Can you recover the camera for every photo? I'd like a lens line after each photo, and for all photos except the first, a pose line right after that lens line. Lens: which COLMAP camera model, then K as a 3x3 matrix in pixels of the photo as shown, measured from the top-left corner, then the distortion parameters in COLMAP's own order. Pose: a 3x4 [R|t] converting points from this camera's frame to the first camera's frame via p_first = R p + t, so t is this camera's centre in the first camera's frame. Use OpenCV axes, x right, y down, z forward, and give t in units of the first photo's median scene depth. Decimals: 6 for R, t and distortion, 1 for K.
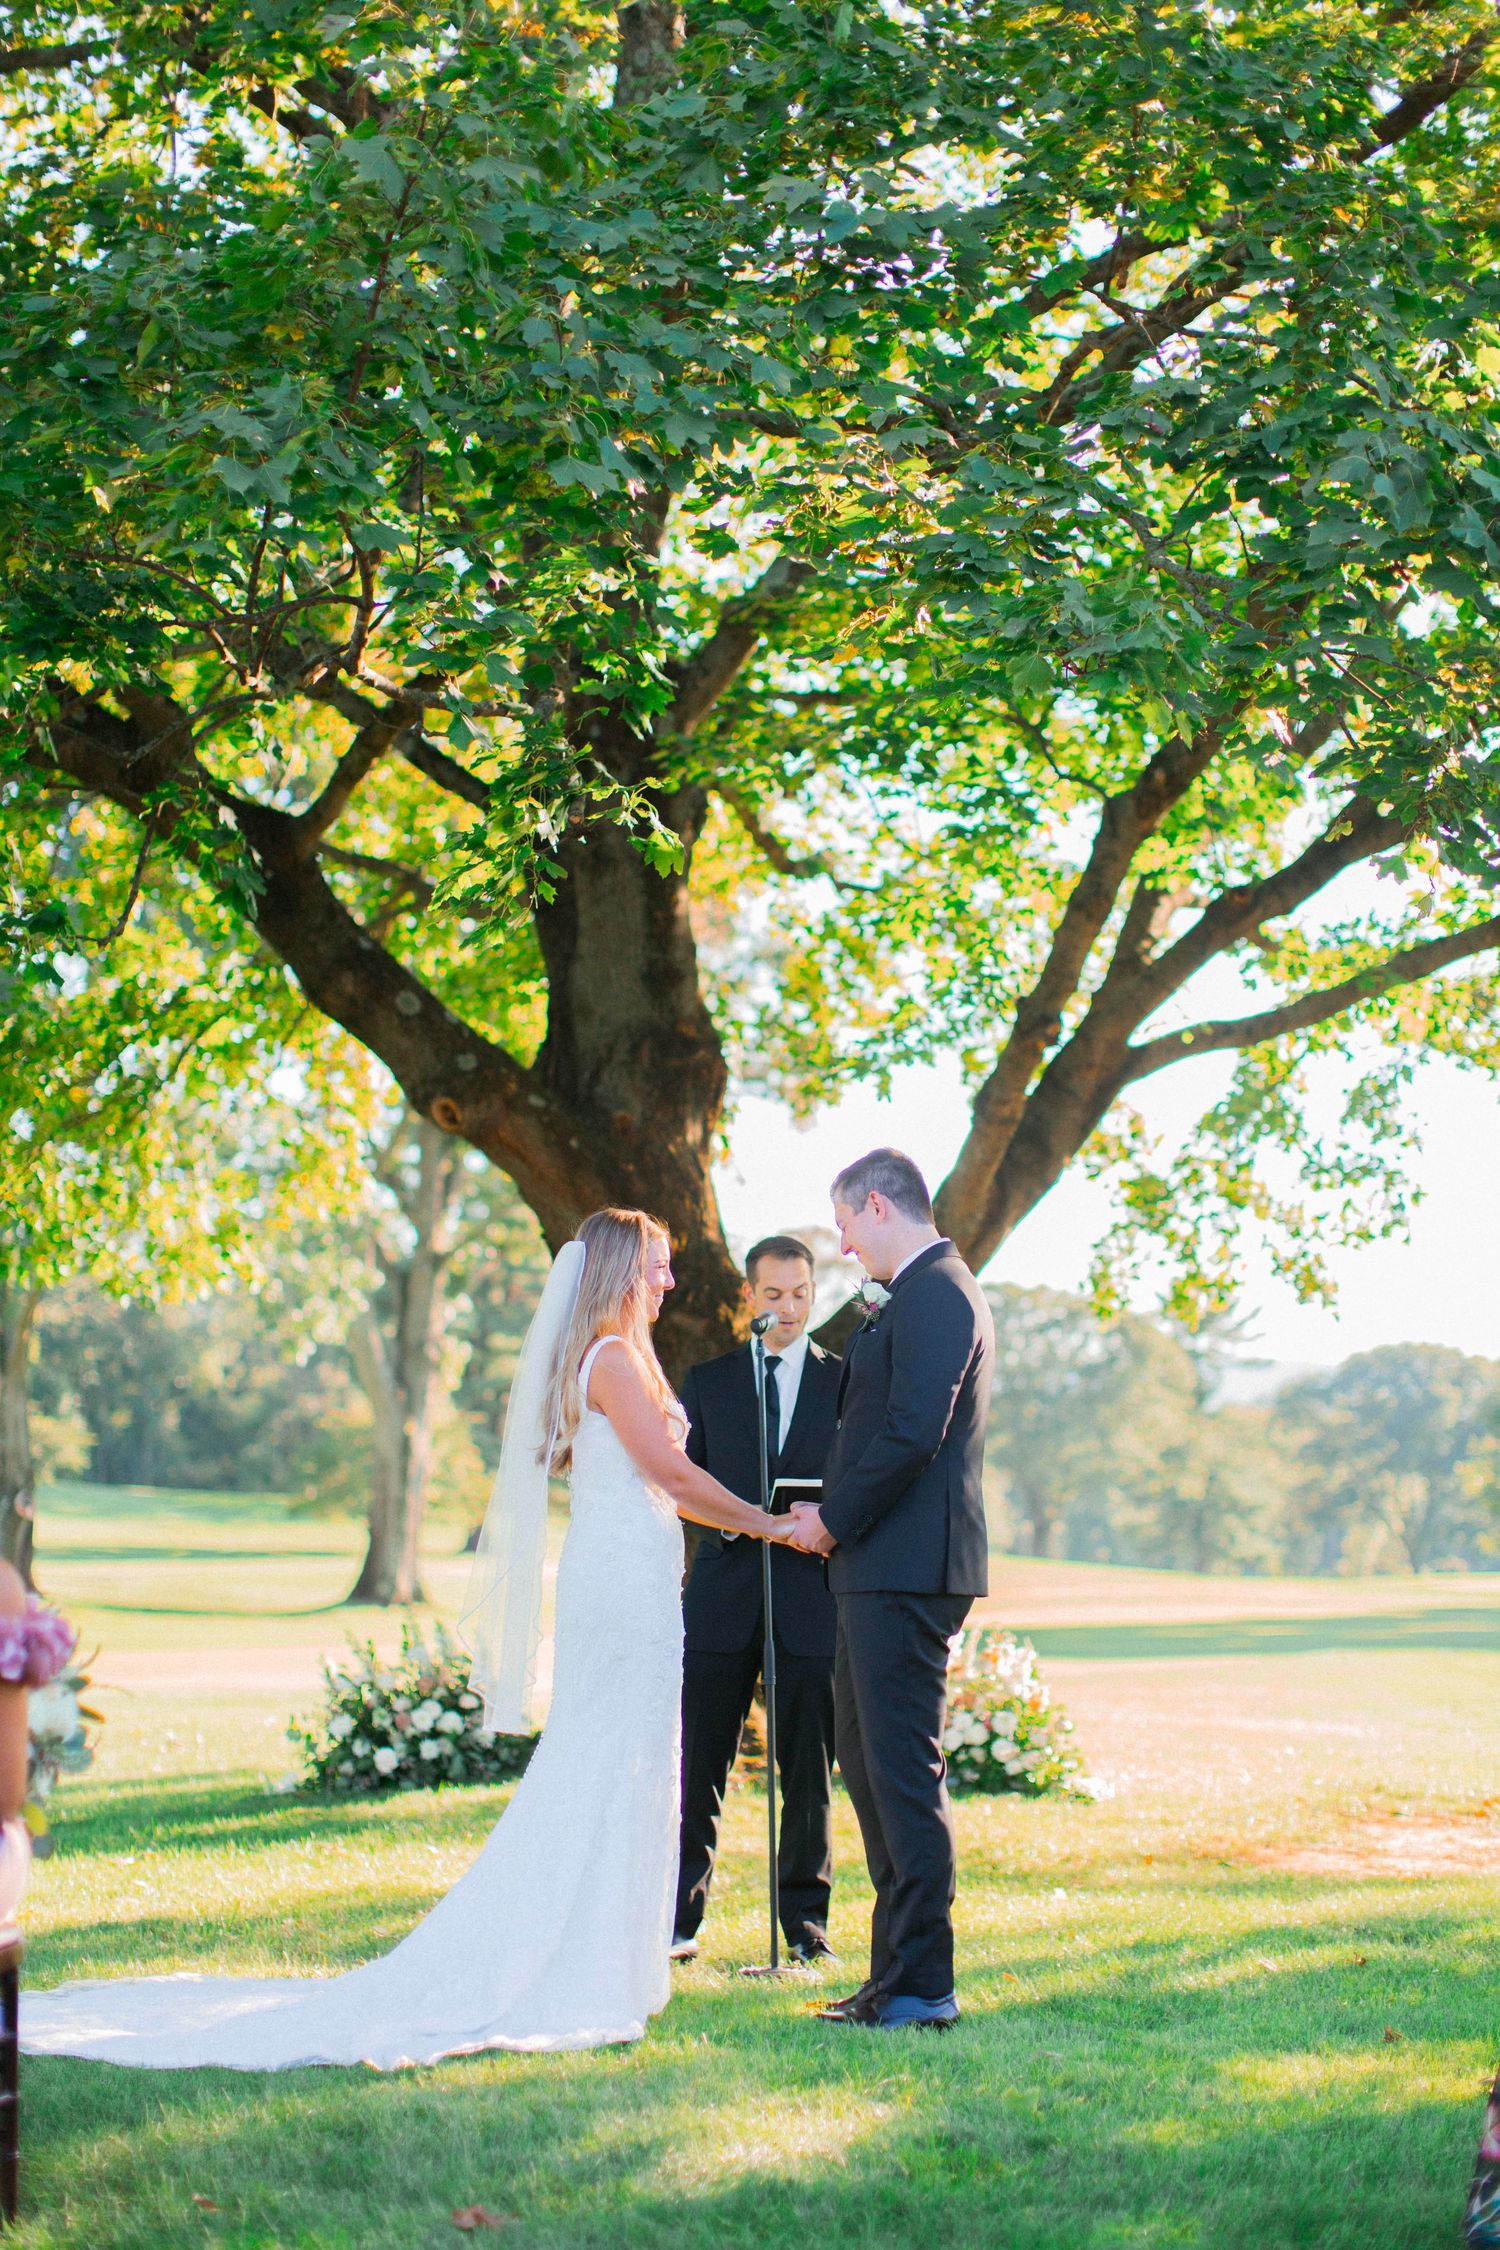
lens RADIAL K [[3264.9, 0, 748.4], [0, 3264.9, 1163.3], [0, 0, 1]] dist [0.122869, 0.133891]
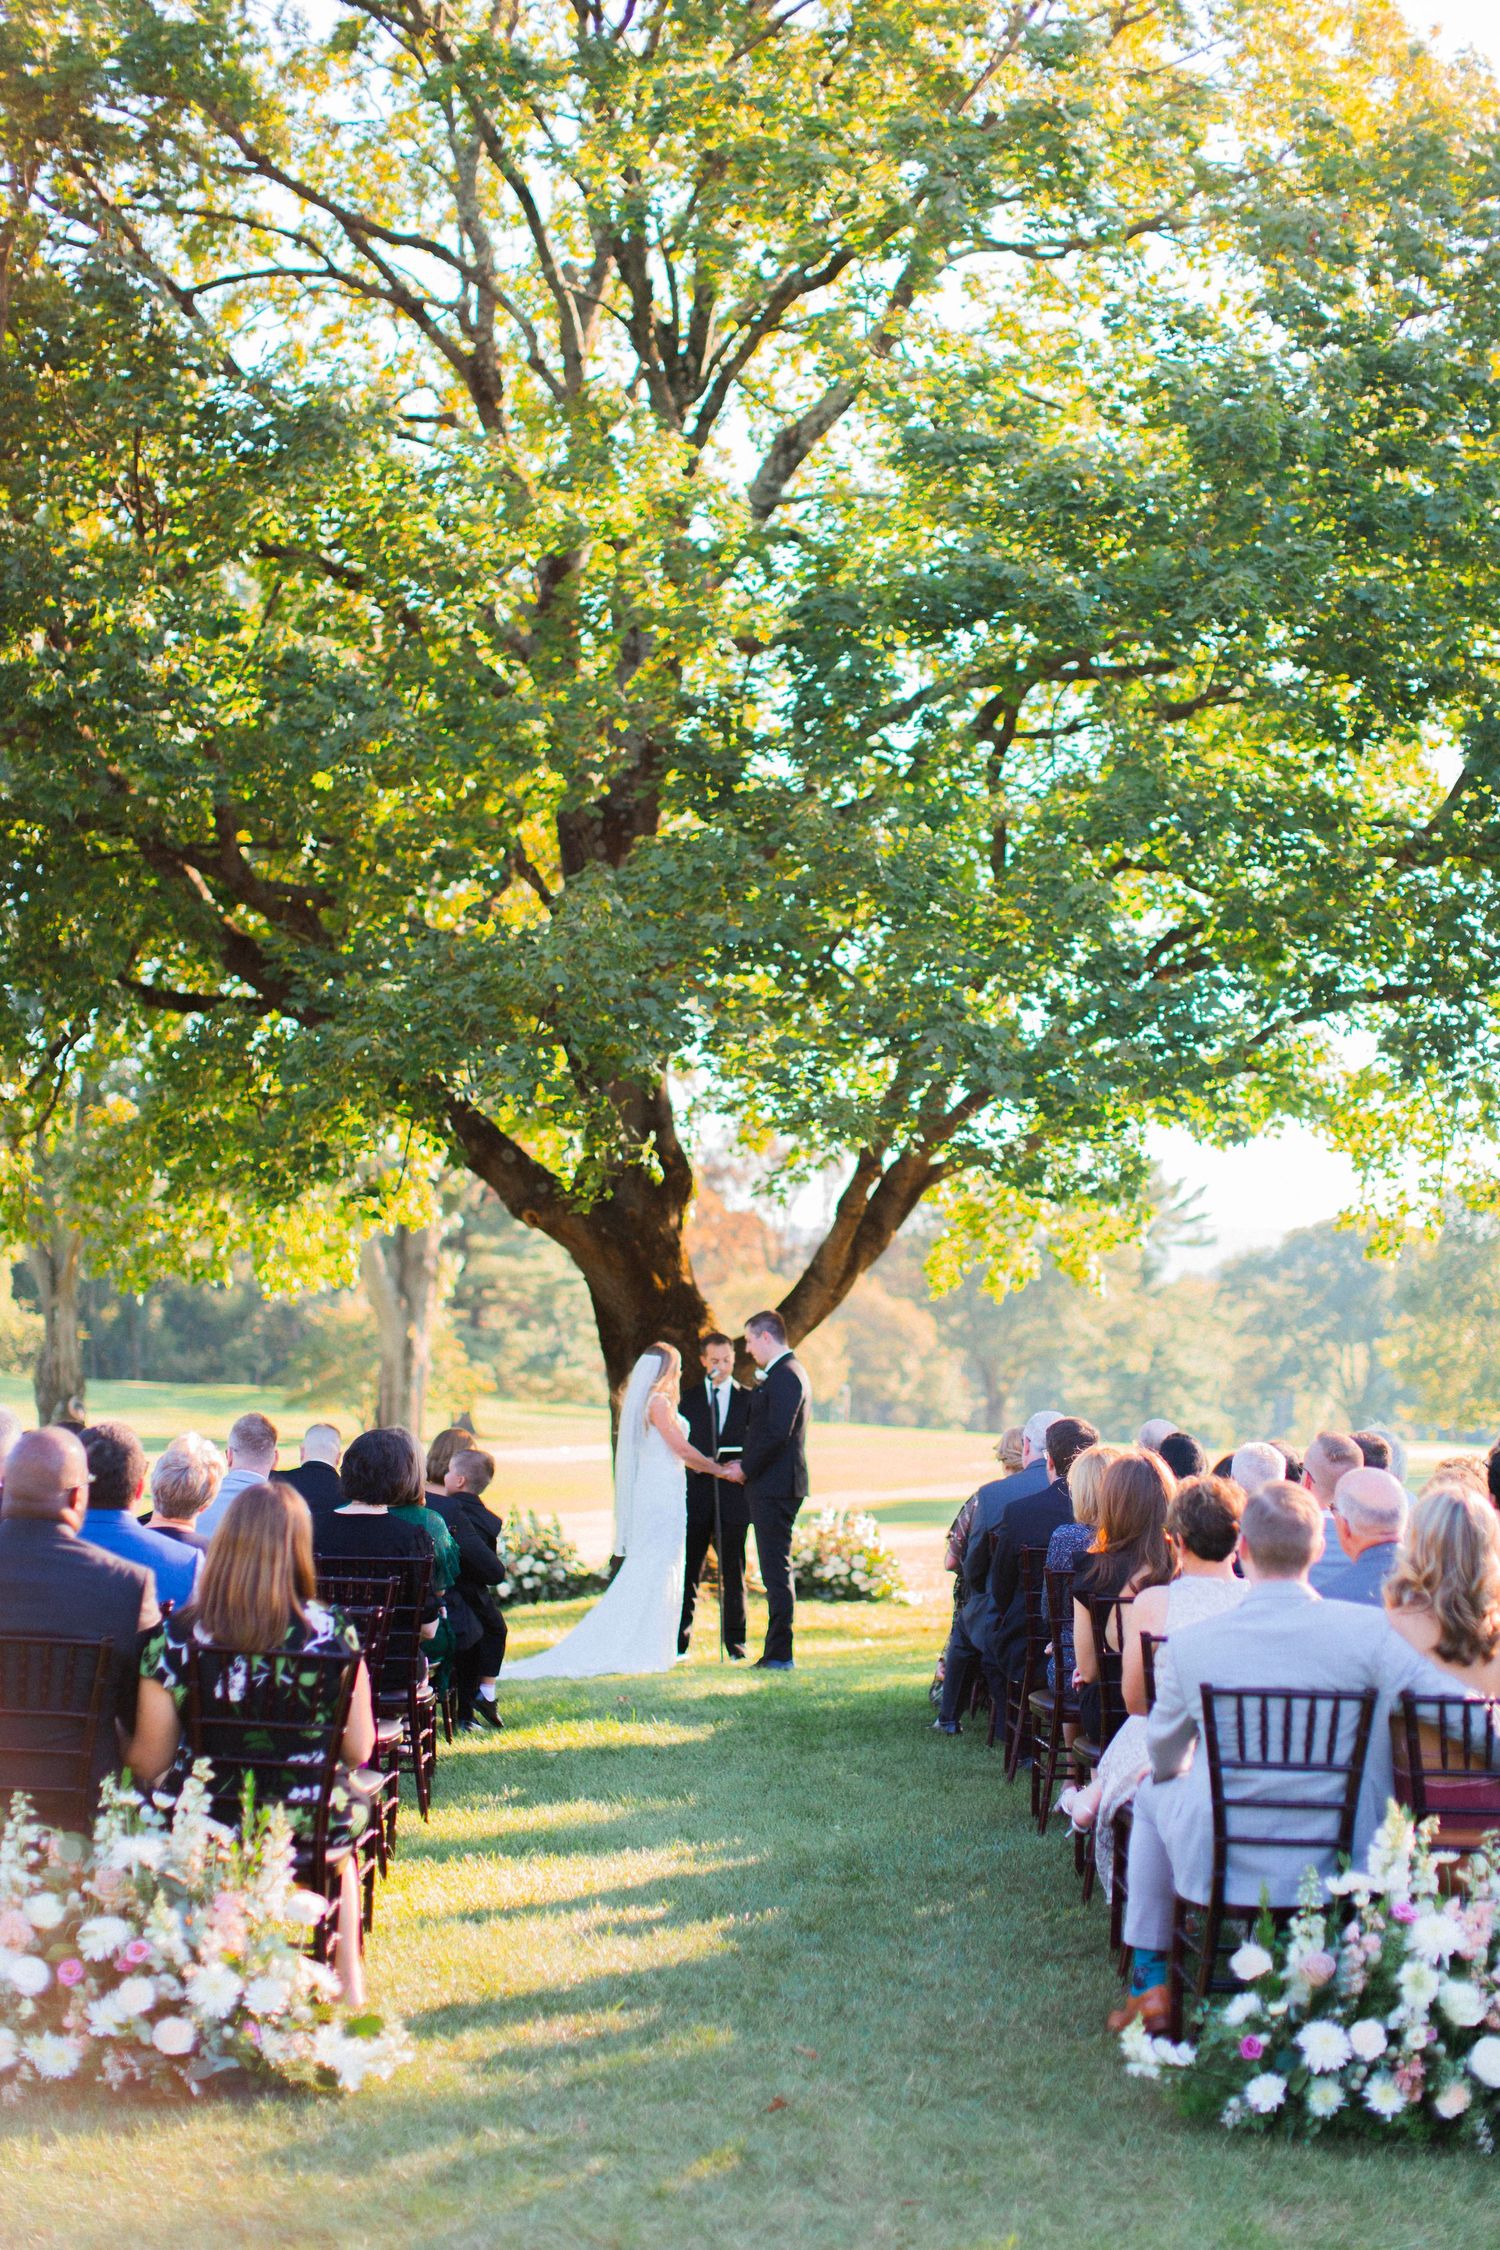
lens RADIAL K [[3273.4, 0, 755.4], [0, 3273.4, 1165.1], [0, 0, 1]] dist [0.119002, 0.032033]
pose [[0.999785, -0.016225, 0.012939, 0.004226], [0.015714, 0.999130, 0.038636, -0.104174], [-0.013555, -0.038424, 0.999170, -0.705510]]
